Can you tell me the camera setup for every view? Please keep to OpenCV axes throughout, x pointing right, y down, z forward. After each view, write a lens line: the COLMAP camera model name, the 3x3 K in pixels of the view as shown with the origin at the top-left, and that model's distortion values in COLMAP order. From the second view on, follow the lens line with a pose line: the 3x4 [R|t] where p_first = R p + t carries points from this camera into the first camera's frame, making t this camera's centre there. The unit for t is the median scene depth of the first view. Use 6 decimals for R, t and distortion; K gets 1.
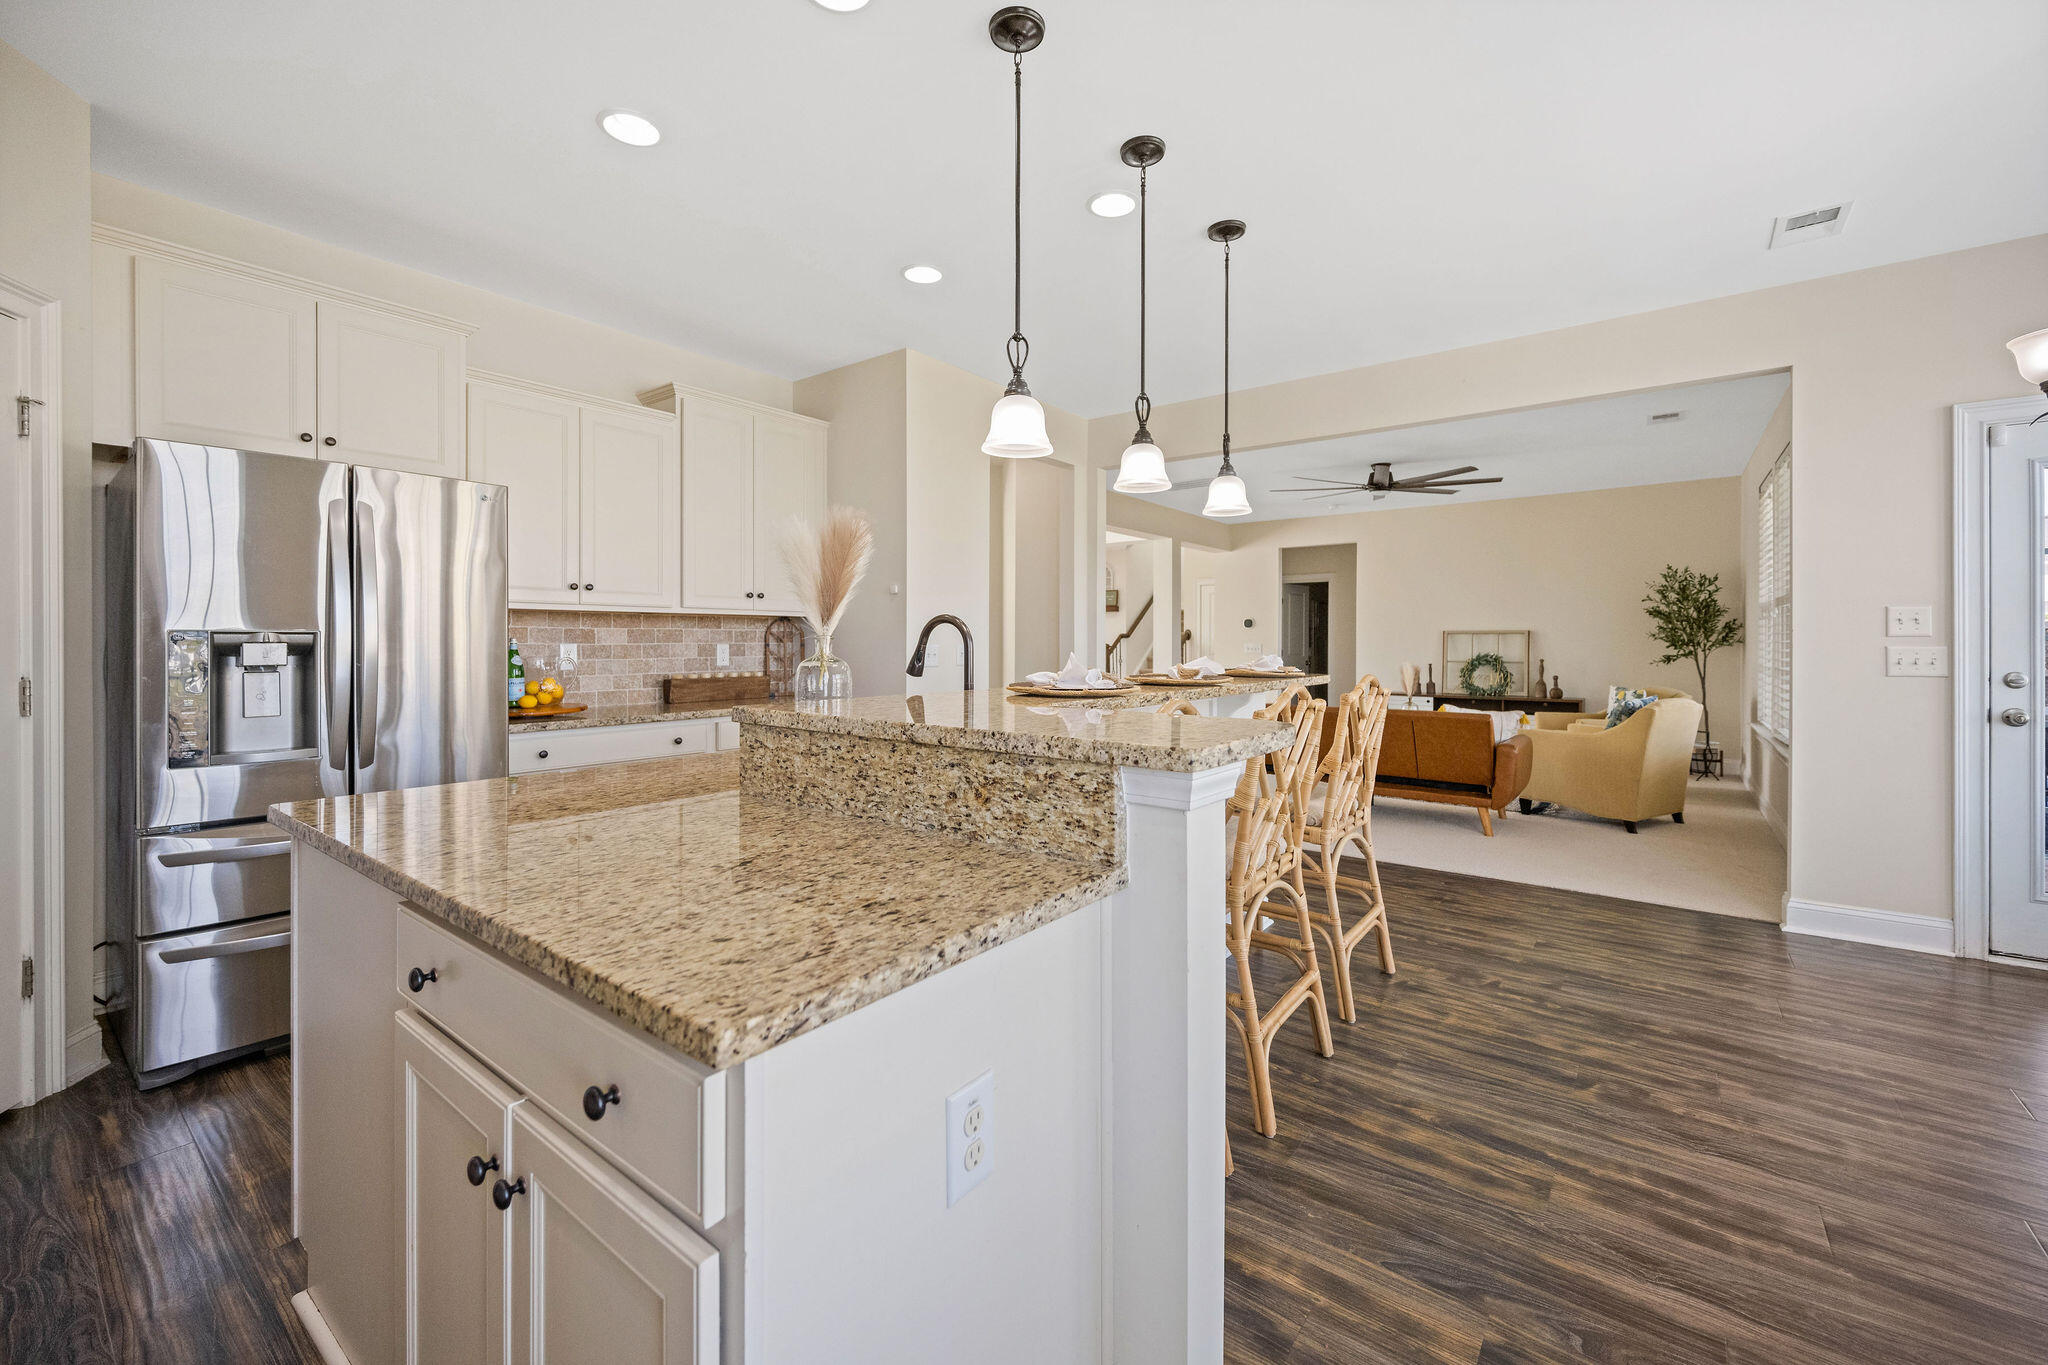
lens RADIAL K [[822.1, 0, 1032.9], [0, 822.1, 646.4], [0, 0, 1]] dist [-0.001459, 0.000987]
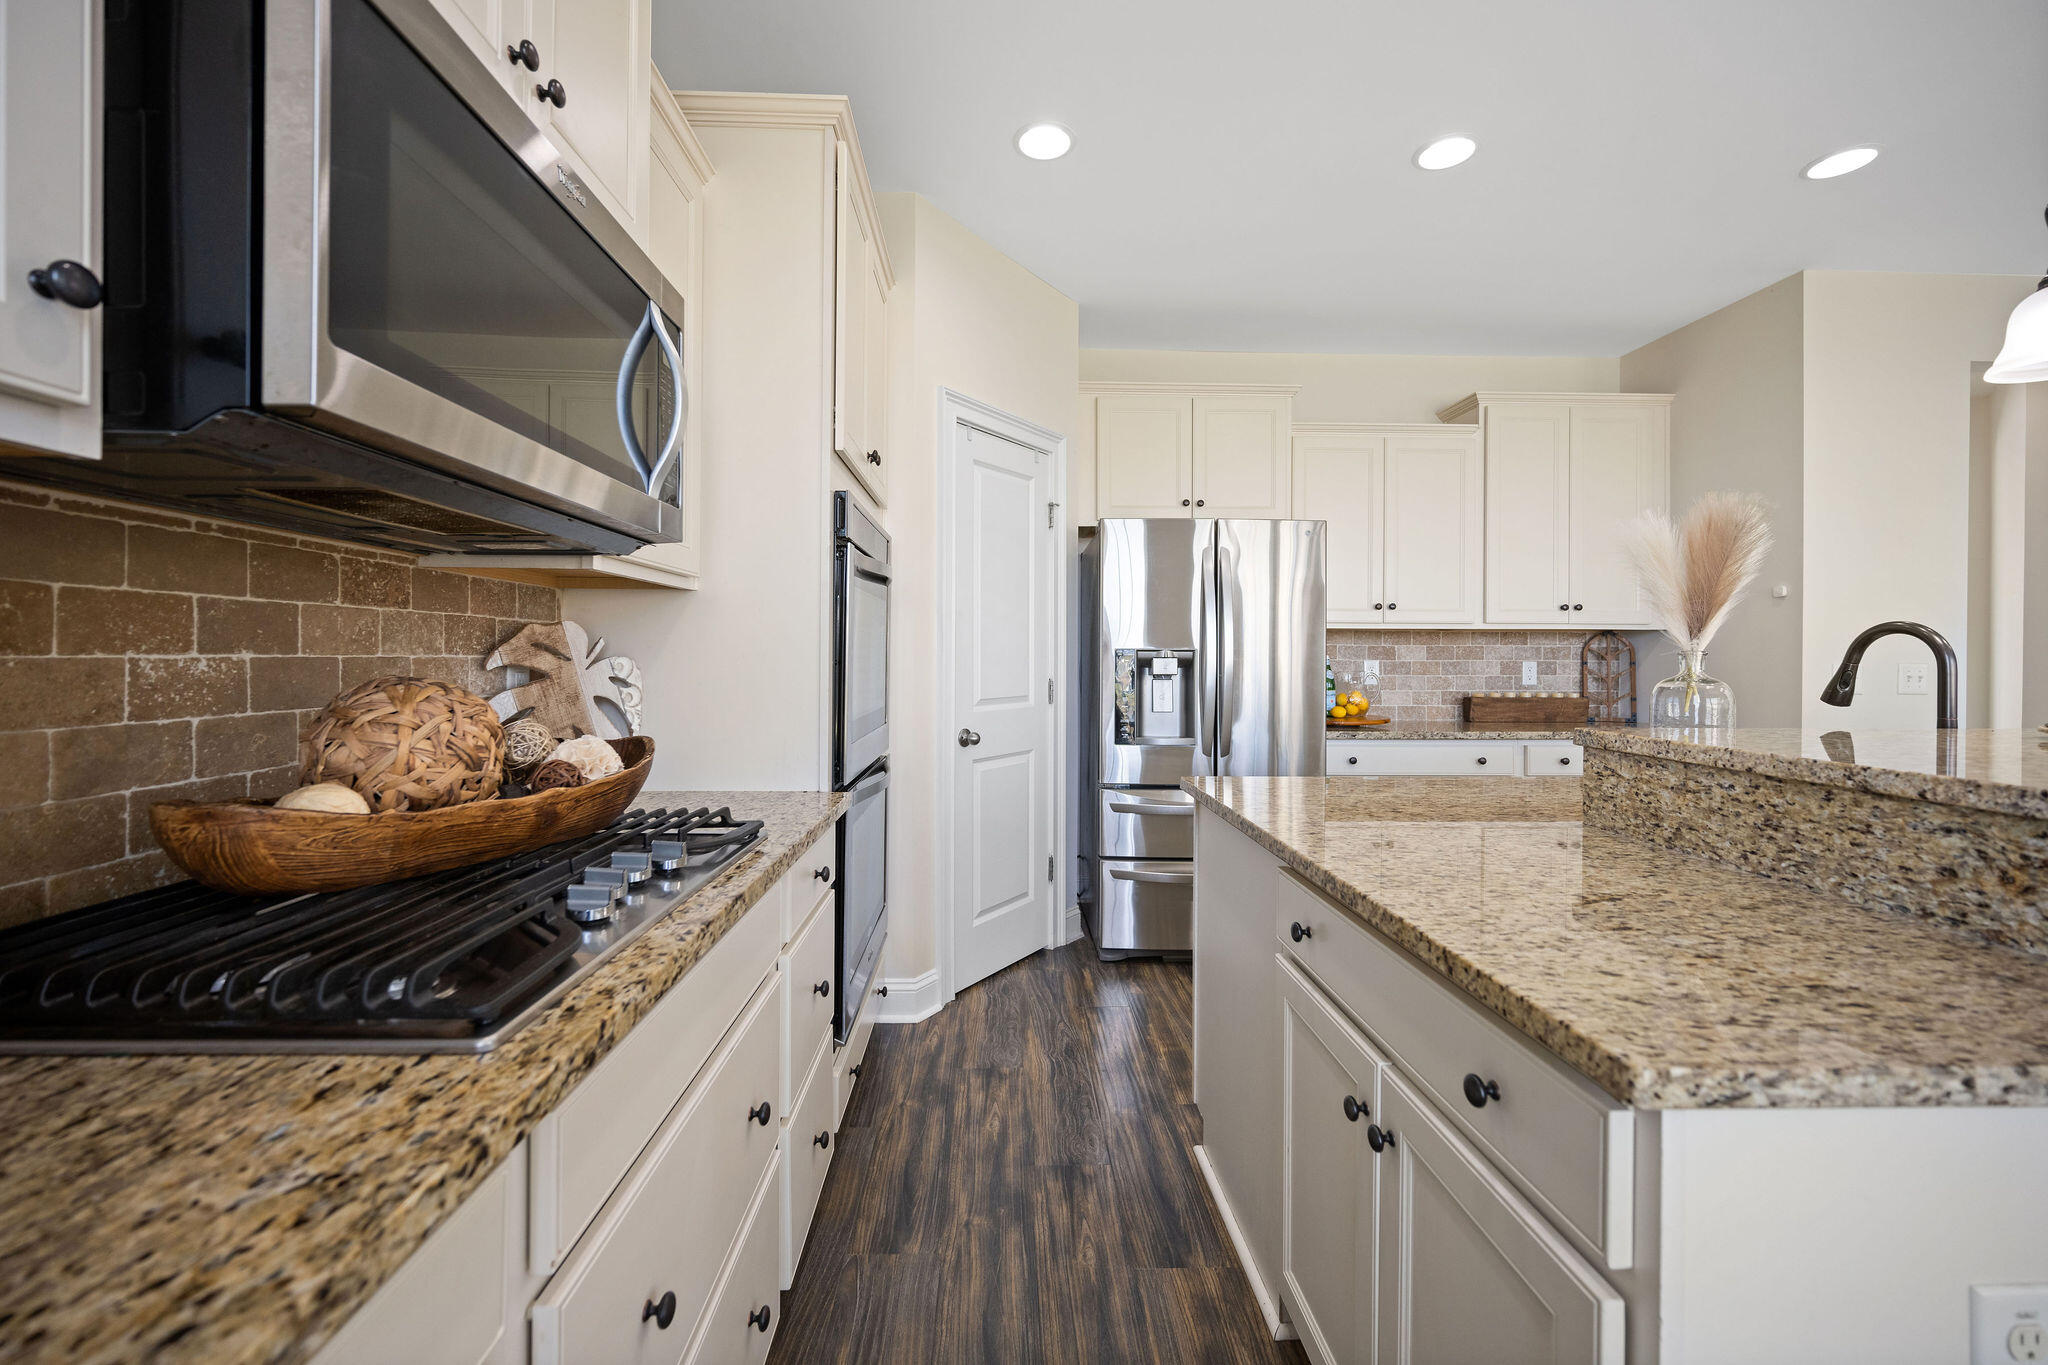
lens RADIAL K [[822.1, 0, 1018.6], [0, 822.1, 659.2], [0, 0, 1]] dist [-0.001459, 0.000987]
pose [[0.630825, 0.004819, -0.775910, -0.030217], [-0.009352, 0.999955, -0.001392, 0.002085], [0.775869, 0.008134, 0.630841, -0.047016]]
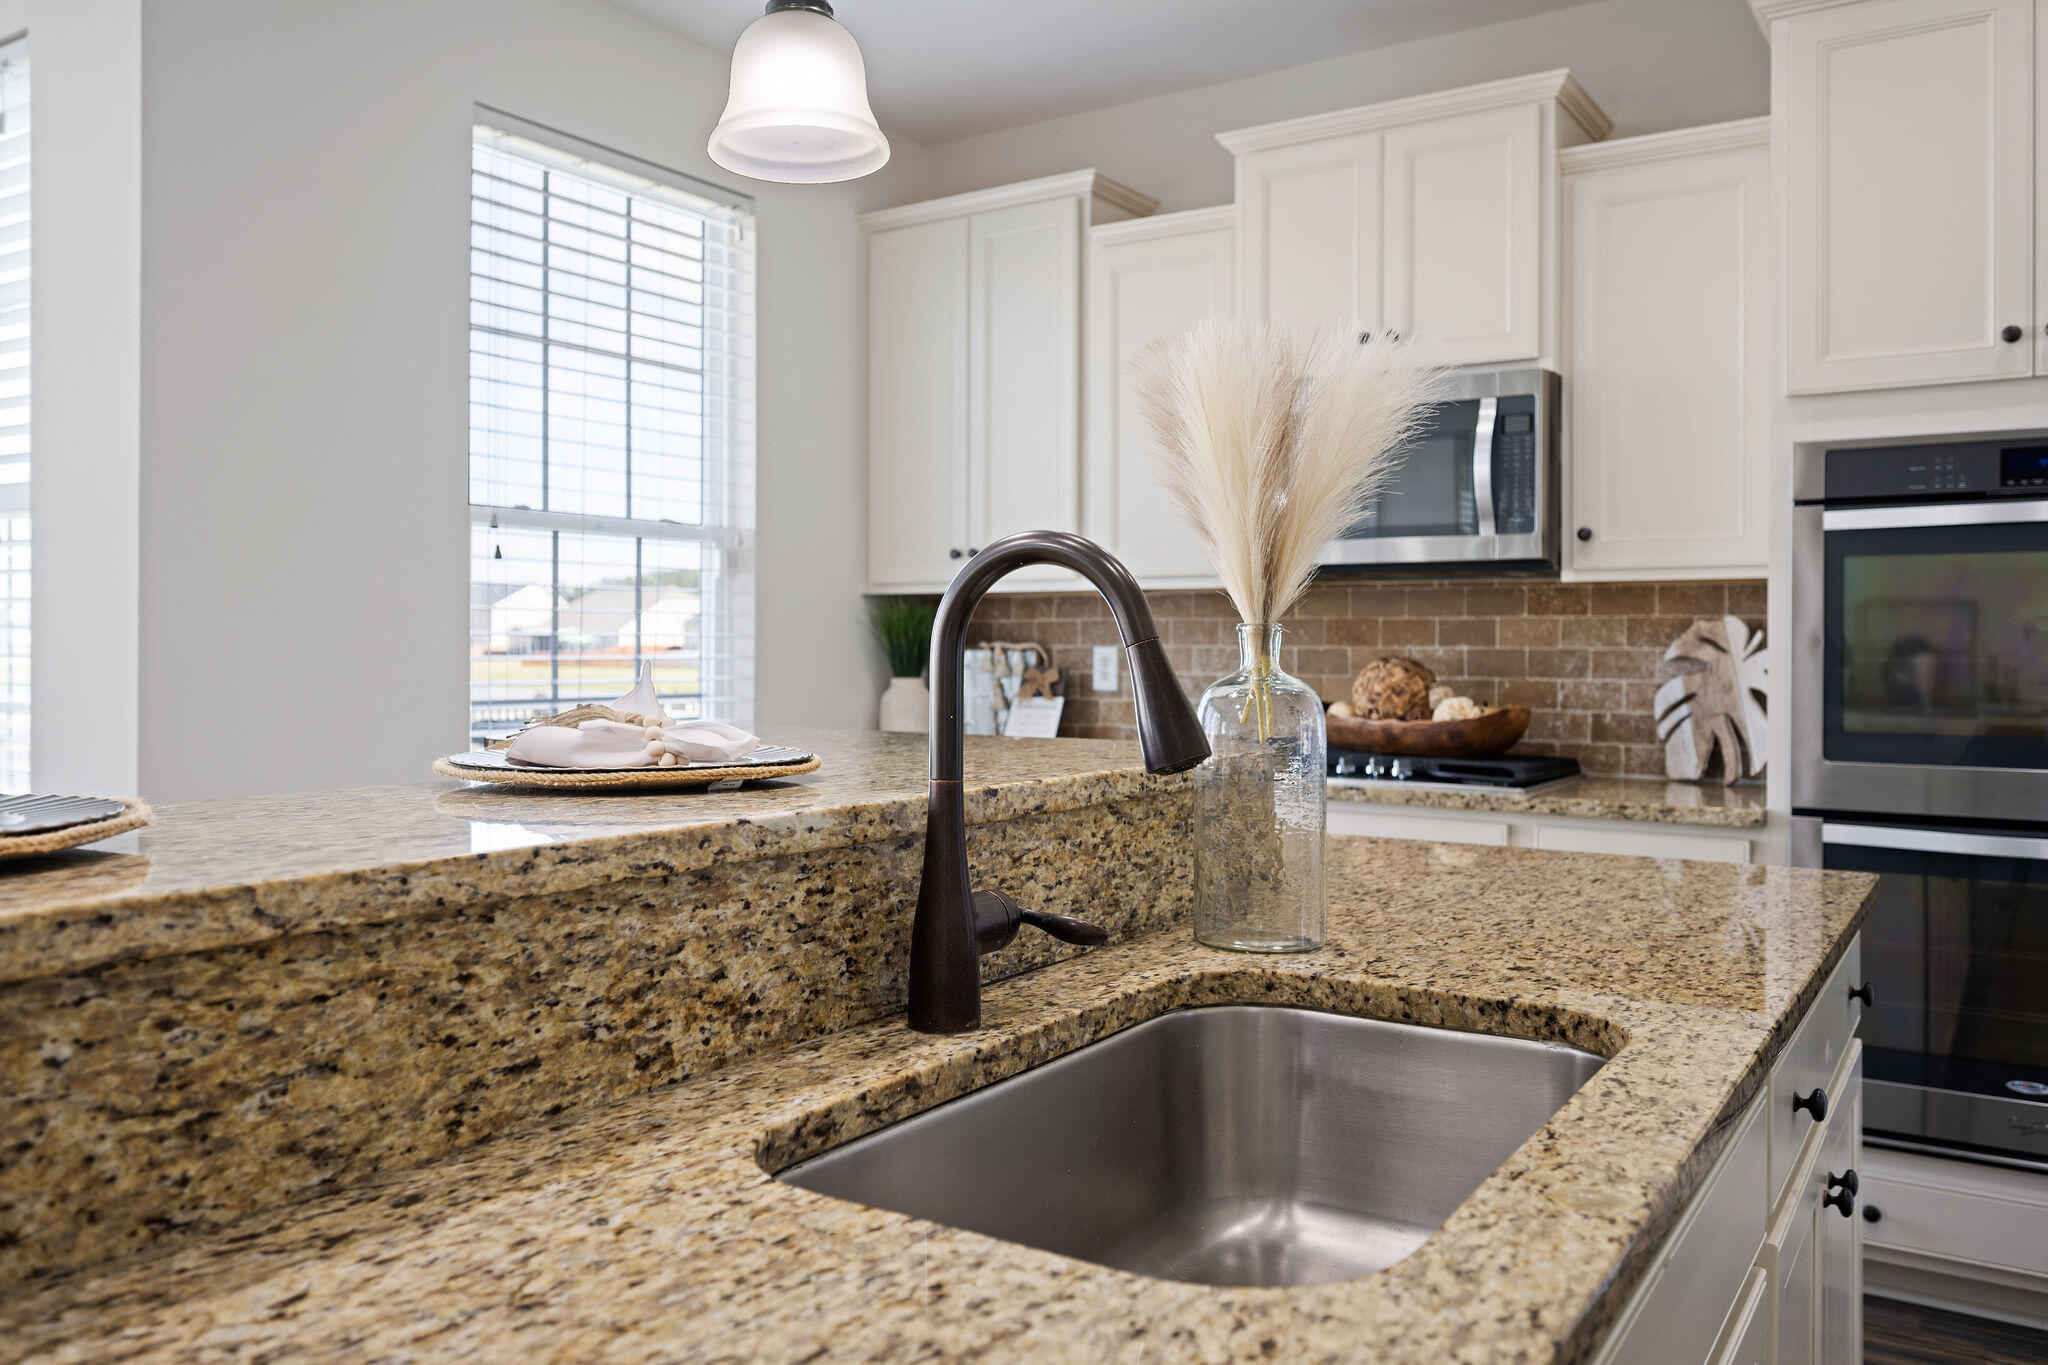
lens RADIAL K [[1562.0, 0, 1024.5], [0, 1562.0, 672.4], [0, 0, 1]] dist [-0.006019, -0.000818]
pose [[-0.998241, -0.003614, -0.059174, -0.082492], [-0.005020, 0.999708, 0.023639, -0.005914], [0.059071, 0.023894, -0.997968, 1.332819]]
